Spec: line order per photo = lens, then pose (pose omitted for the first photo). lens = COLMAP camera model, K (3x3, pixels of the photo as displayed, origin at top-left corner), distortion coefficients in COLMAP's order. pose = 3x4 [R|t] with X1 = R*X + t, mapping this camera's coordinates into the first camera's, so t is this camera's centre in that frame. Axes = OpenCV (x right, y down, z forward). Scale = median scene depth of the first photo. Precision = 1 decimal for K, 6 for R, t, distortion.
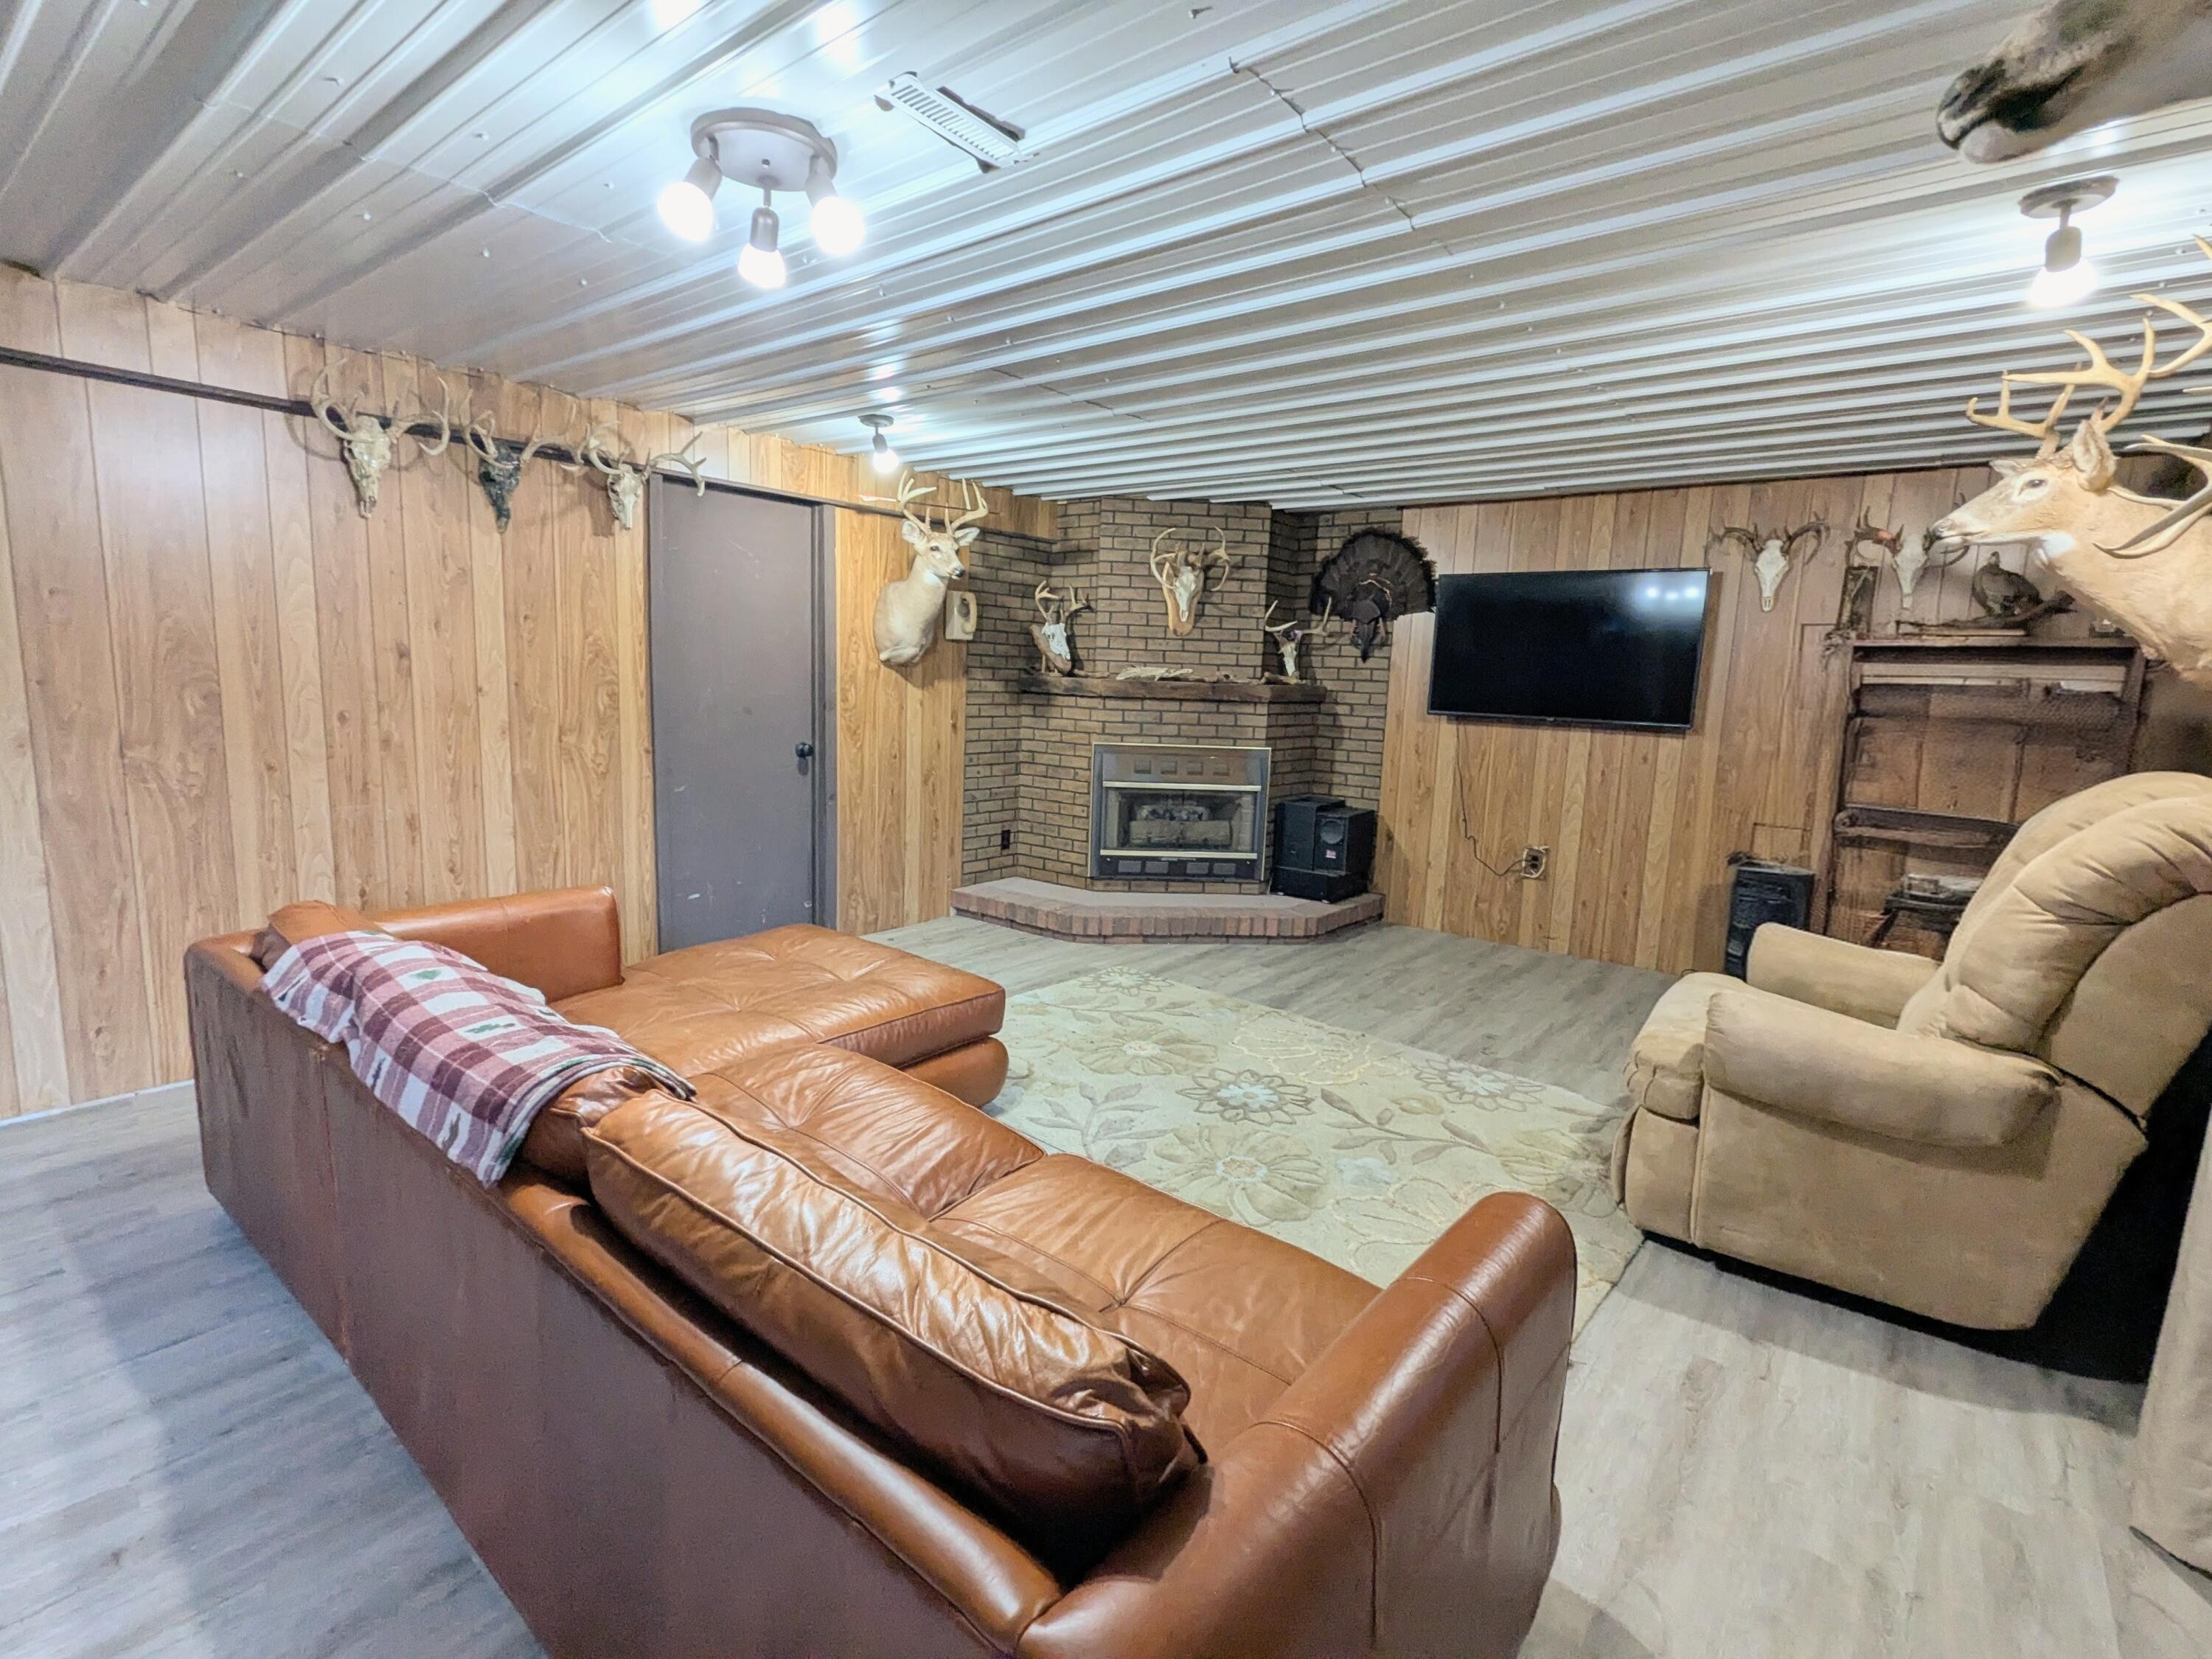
lens RADIAL K [[1051.2, 0, 1106.7], [0, 1051.2, 824.2], [0, 0, 1]] dist [-0.004208, -0.001221]
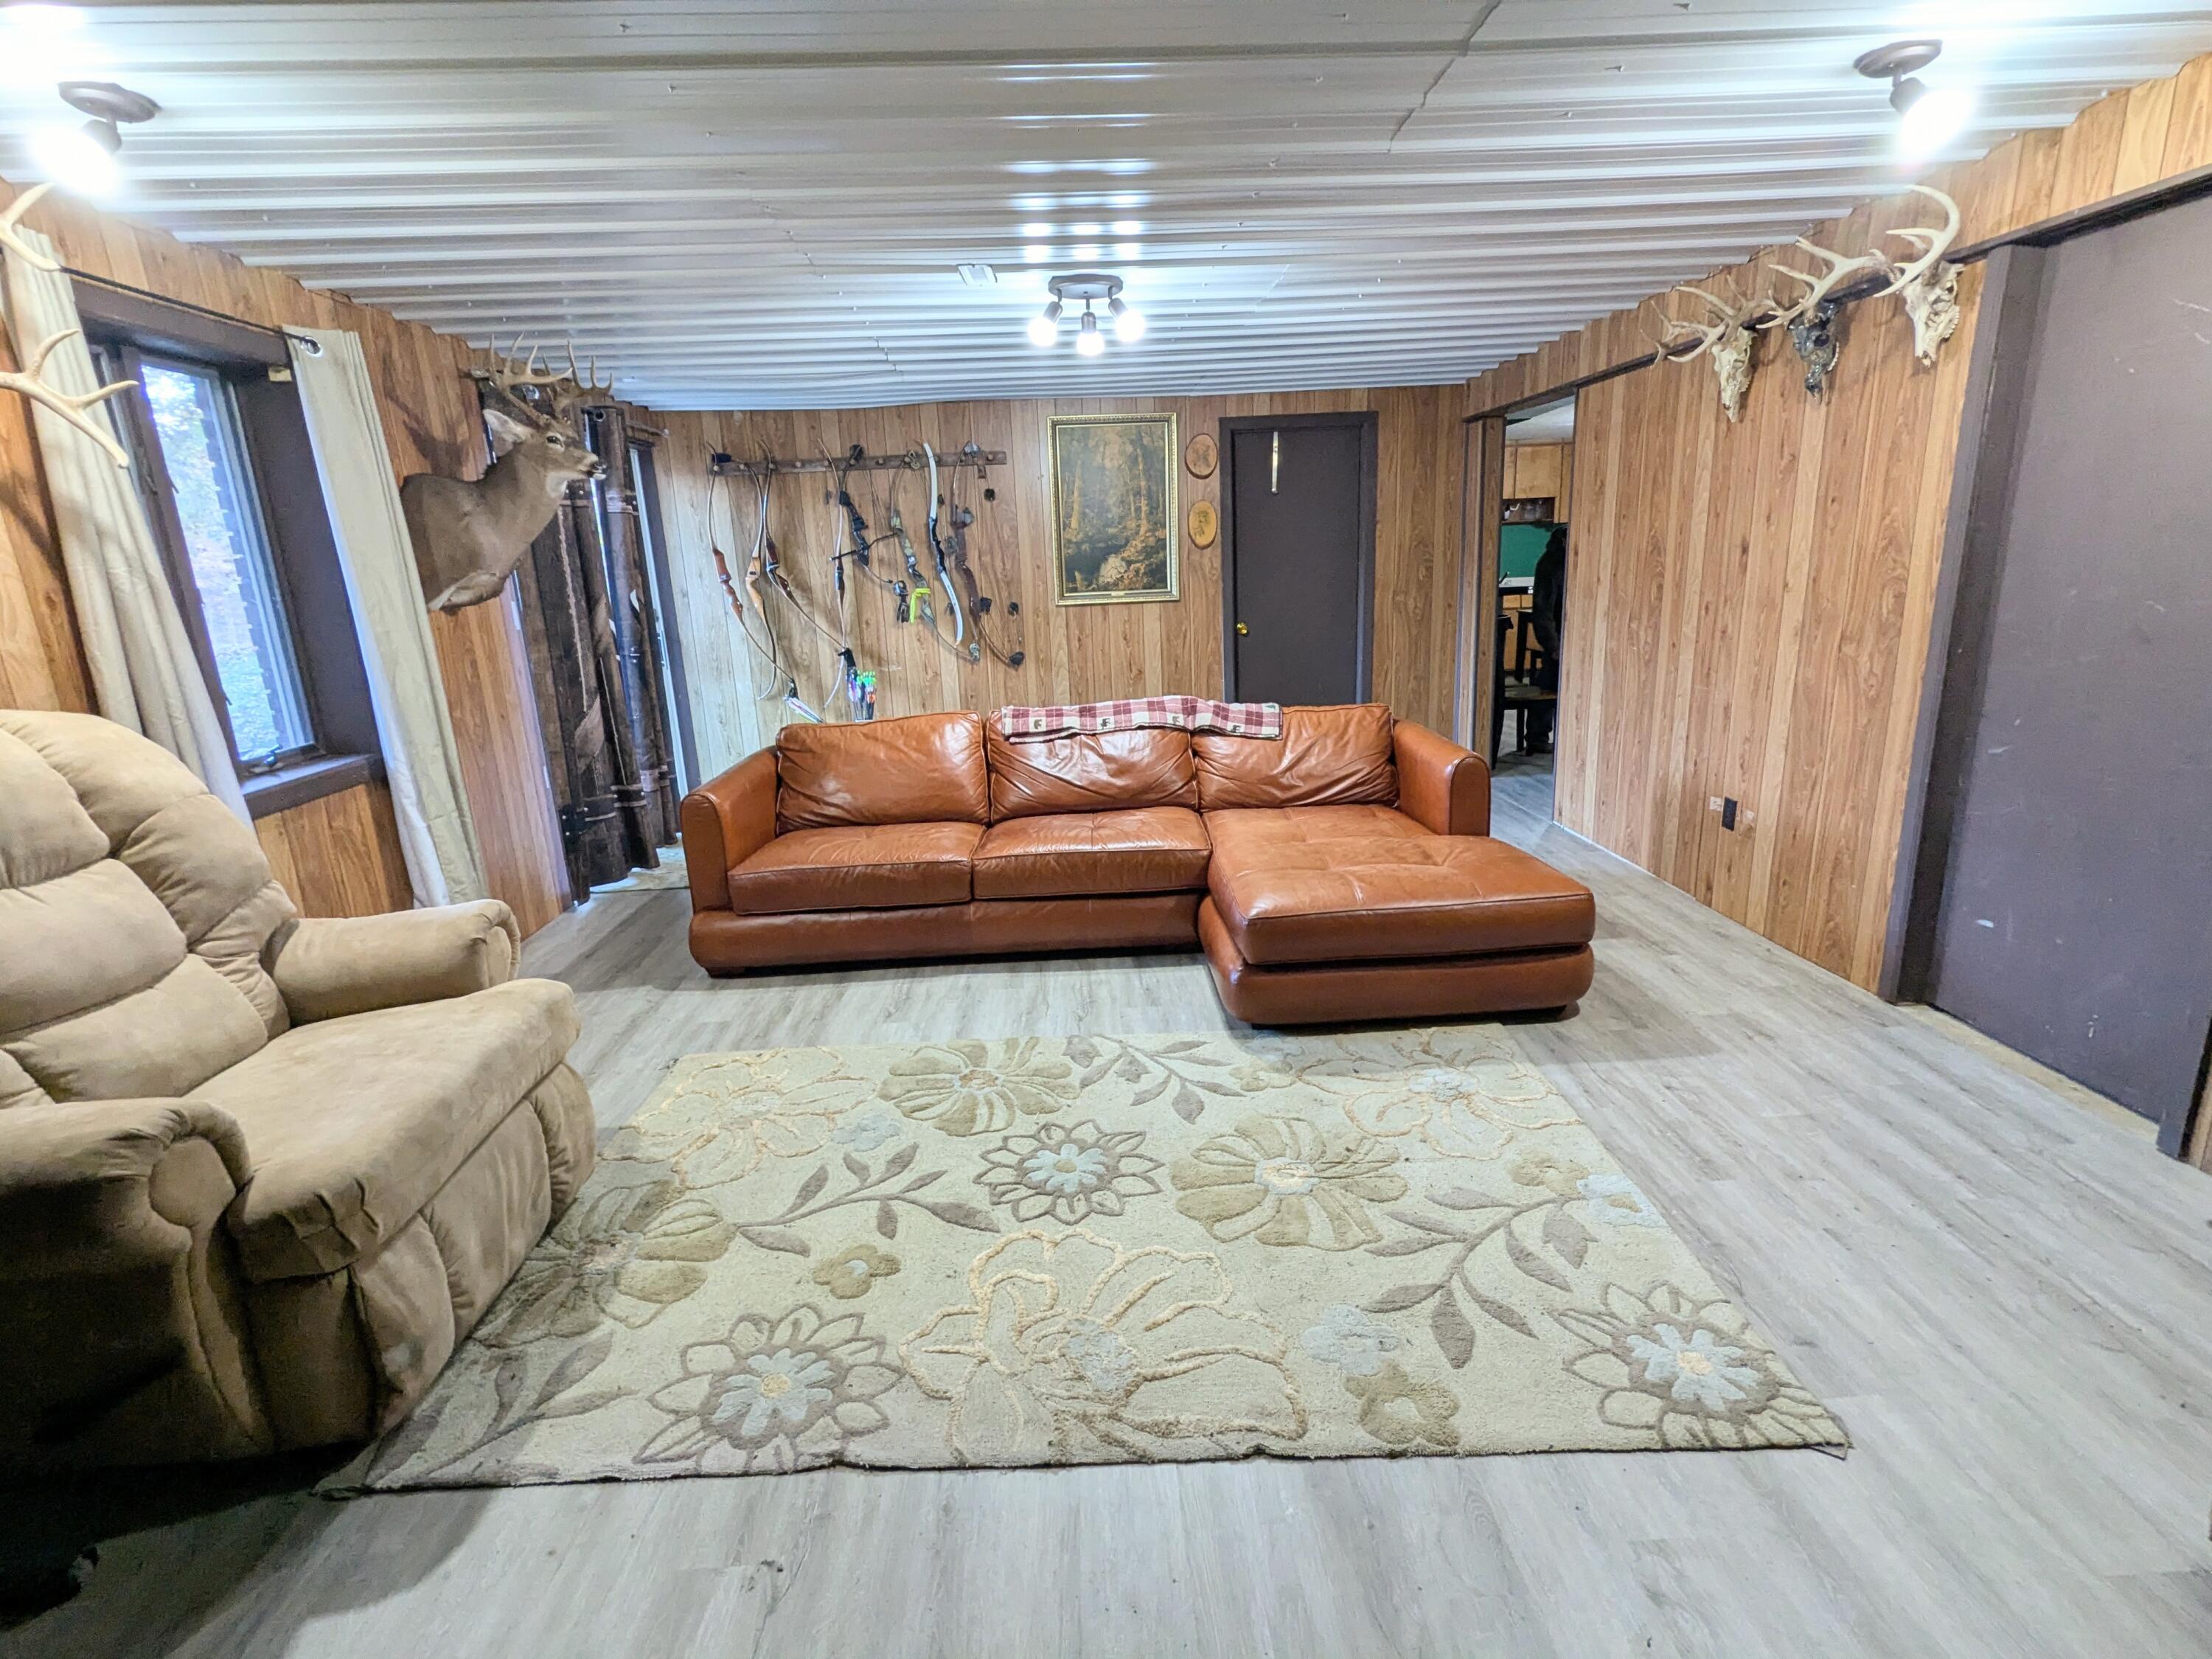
lens RADIAL K [[1051.2, 0, 1114.5], [0, 1051.2, 835.0], [0, 0, 1]] dist [-0.004208, -0.001221]
pose [[-0.758303, 0.166323, -0.630328, 0.473729], [-0.074048, 0.938672, 0.336767, -0.185130], [0.647683, 0.302046, -0.699482, 1.299320]]
